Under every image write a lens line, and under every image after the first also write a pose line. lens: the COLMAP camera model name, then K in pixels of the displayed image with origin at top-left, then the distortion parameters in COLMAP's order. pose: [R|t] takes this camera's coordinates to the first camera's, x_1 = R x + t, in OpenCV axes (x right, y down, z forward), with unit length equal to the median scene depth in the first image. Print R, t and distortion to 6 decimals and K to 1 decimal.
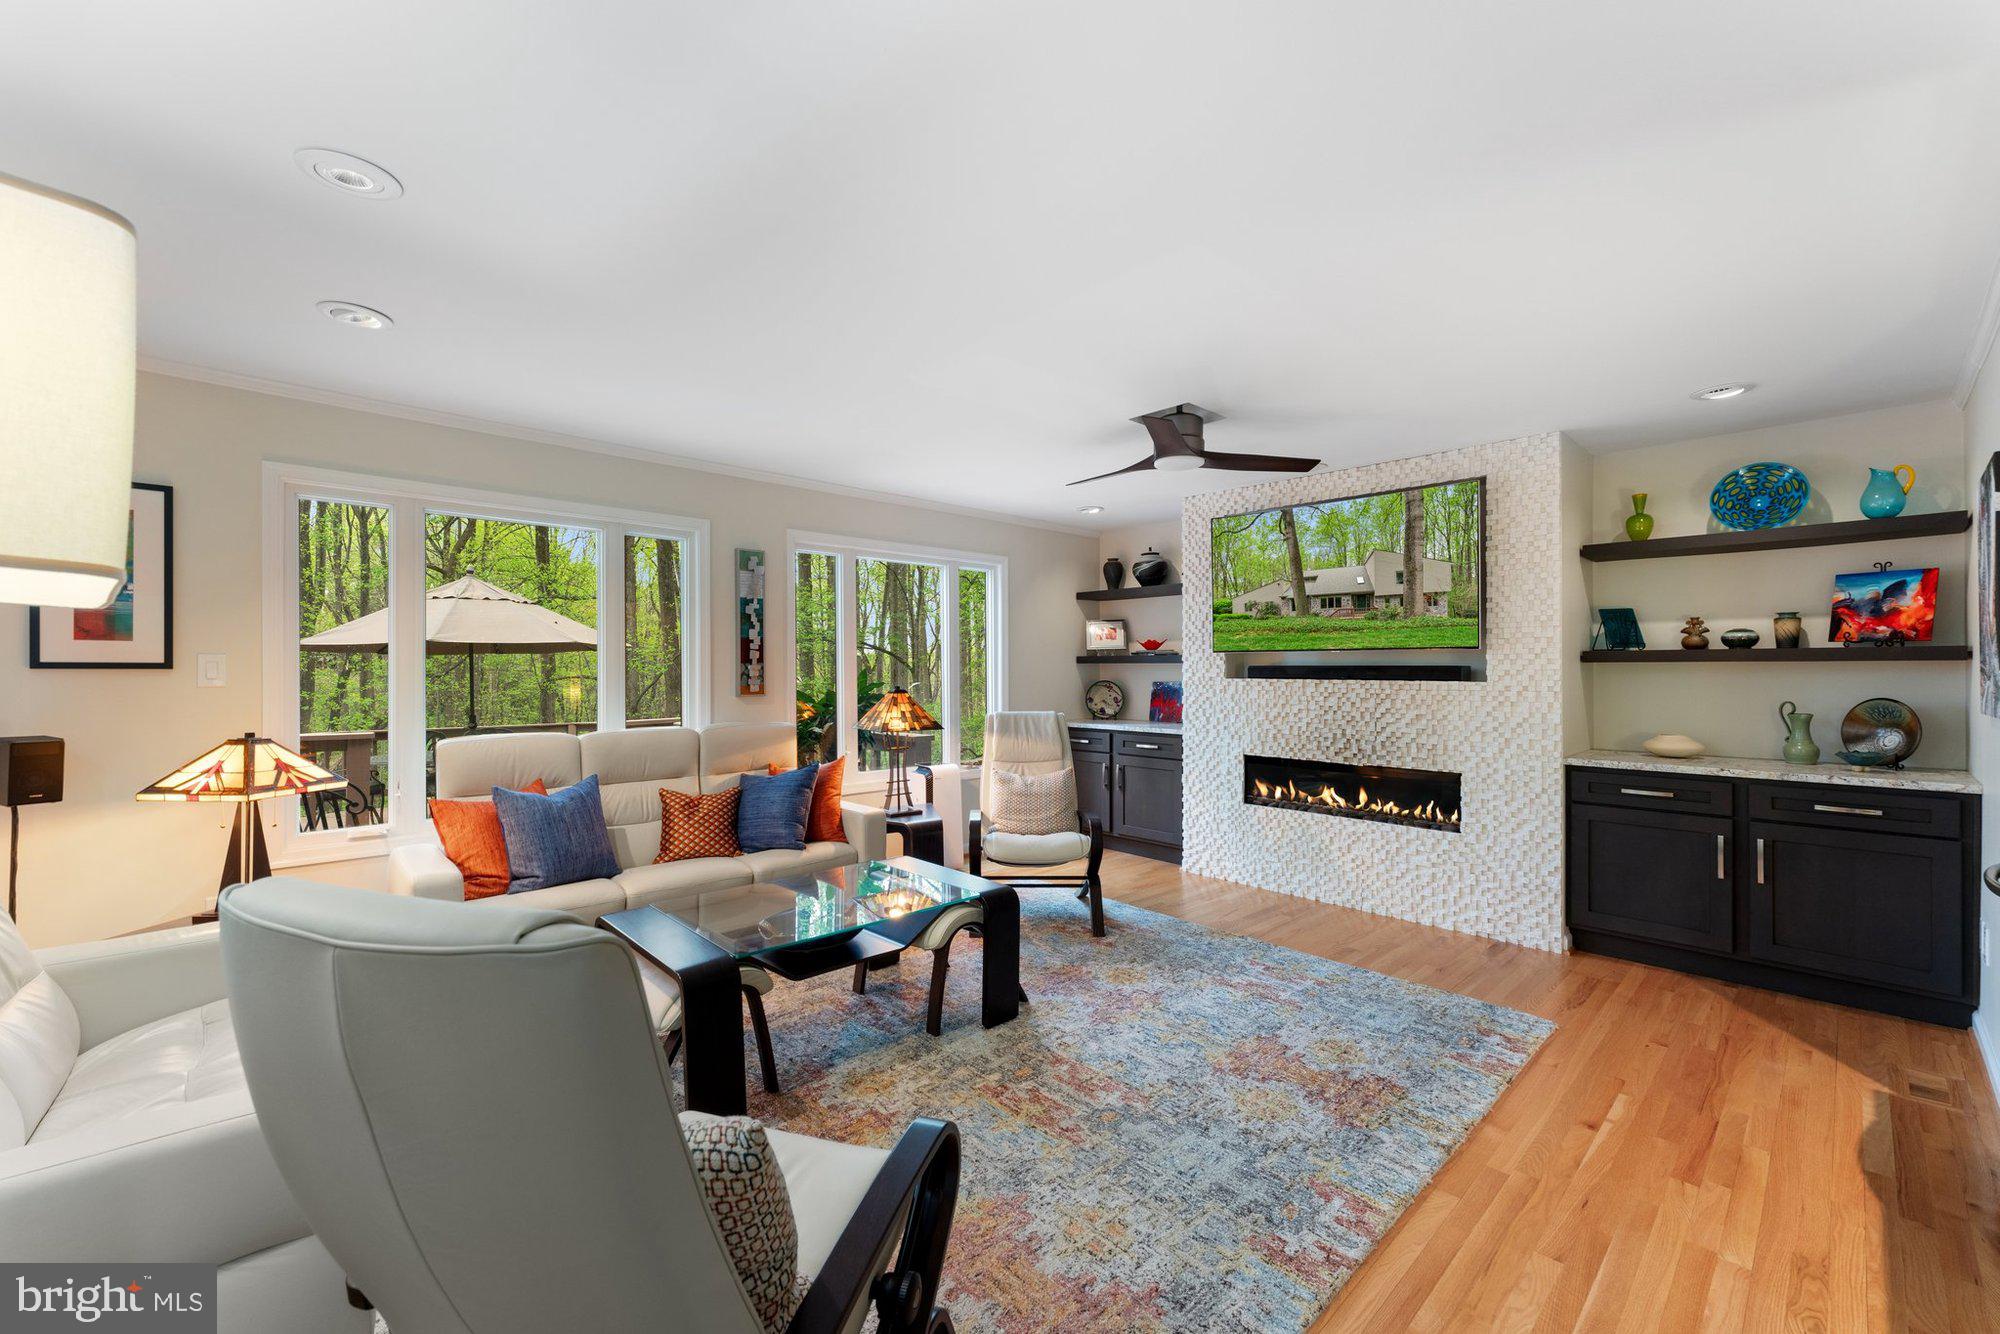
lens RADIAL K [[812.4, 0, 912.1], [0, 812.4, 664.4], [0, 0, 1]] dist [-0.000761, -0.000314]
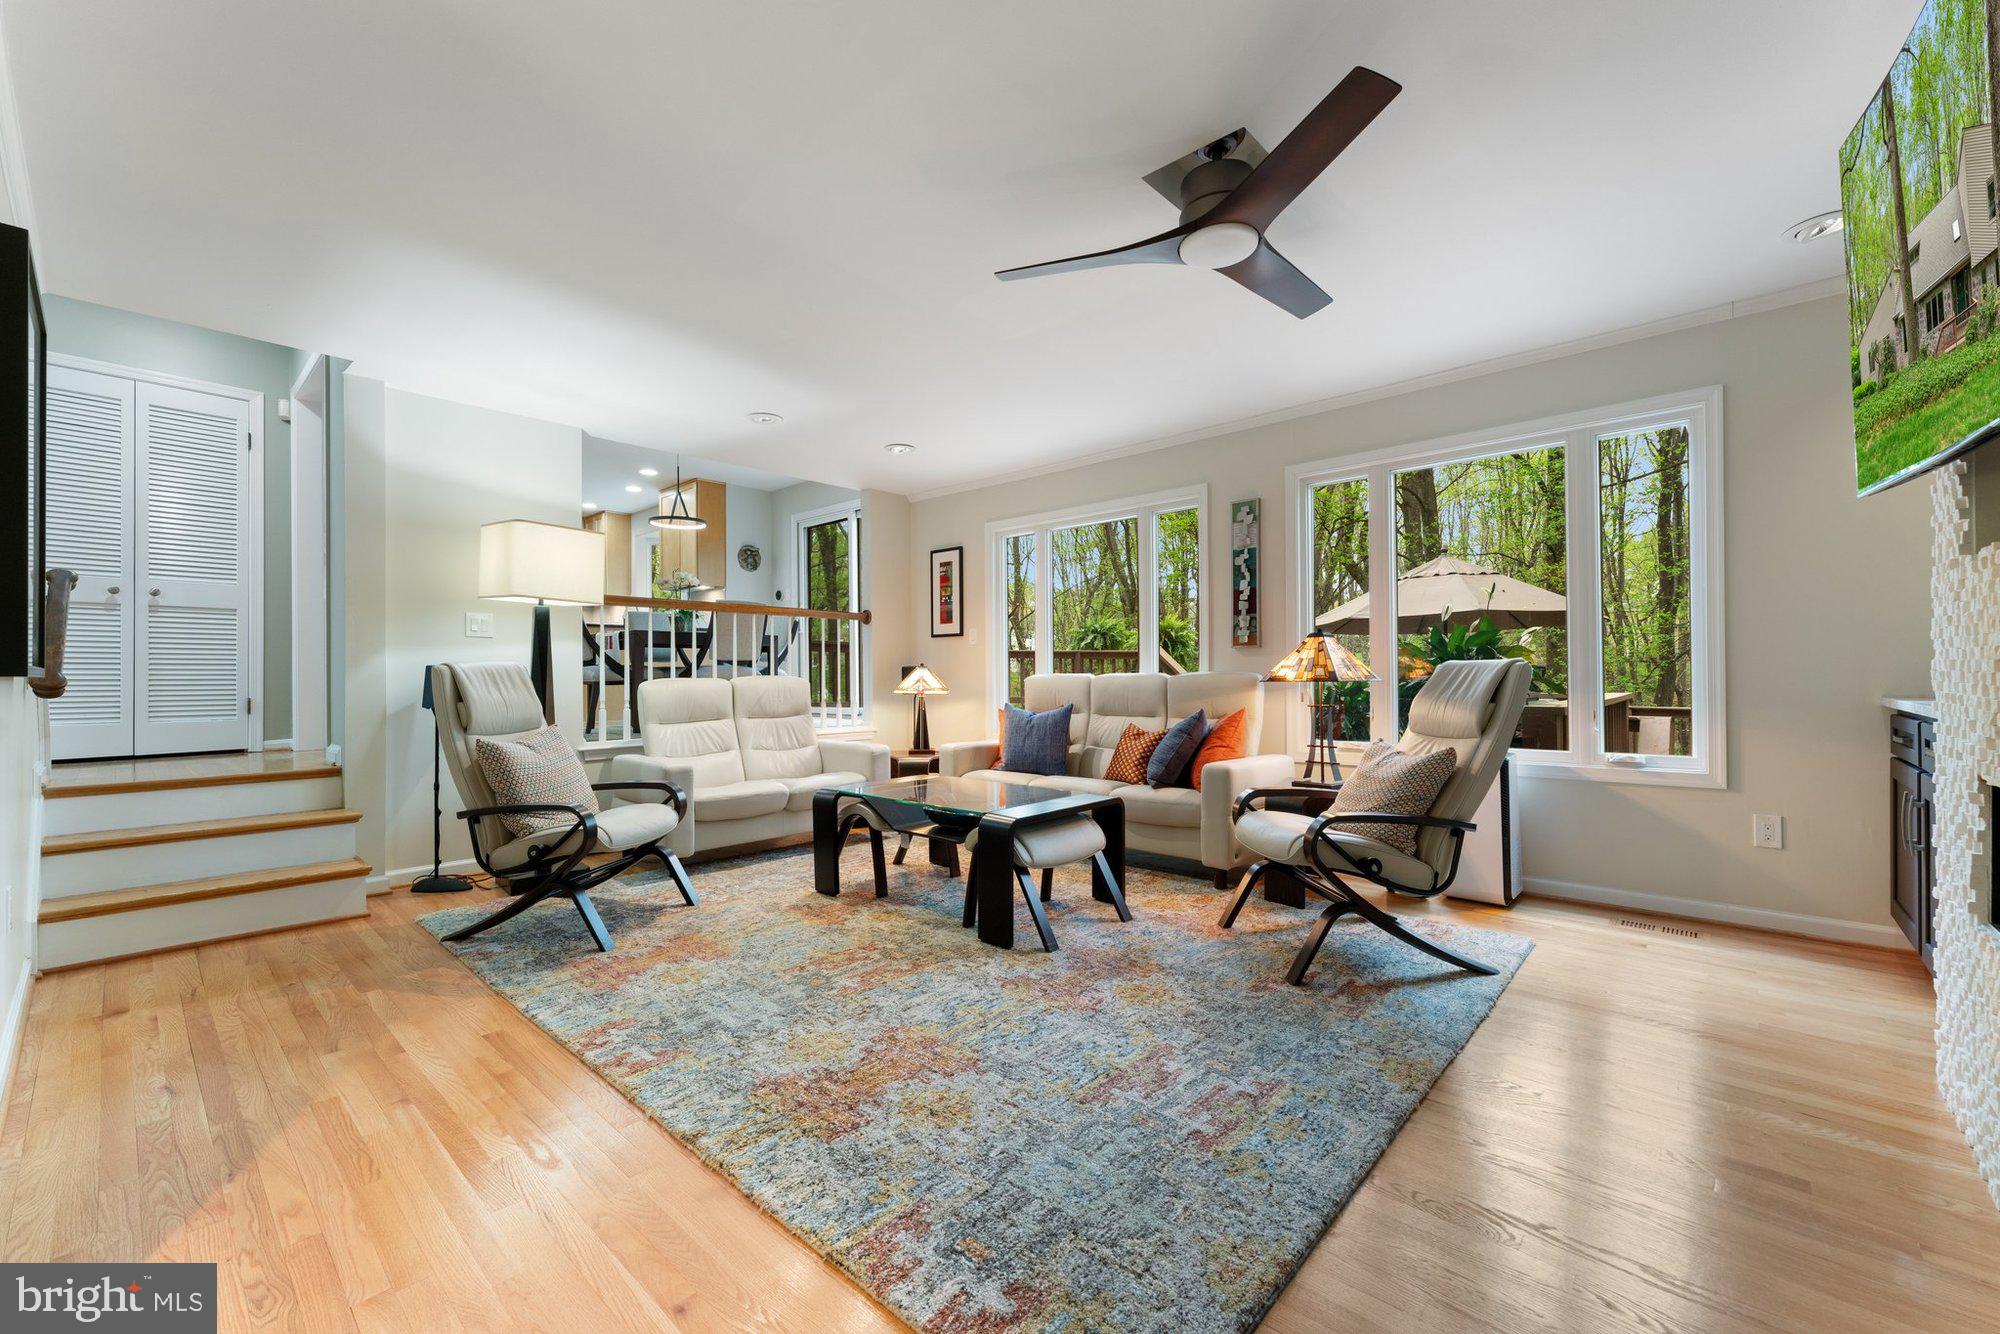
lens RADIAL K [[812.4, 0, 1057.6], [0, 812.4, 694.2], [0, 0, 1]] dist [-0.000761, -0.000314]
pose [[0.145837, 0.023964, -0.989018, 1.203178], [0.013245, 0.999570, 0.026173, 0.106408], [0.989220, -0.016917, 0.145457, 0.998525]]
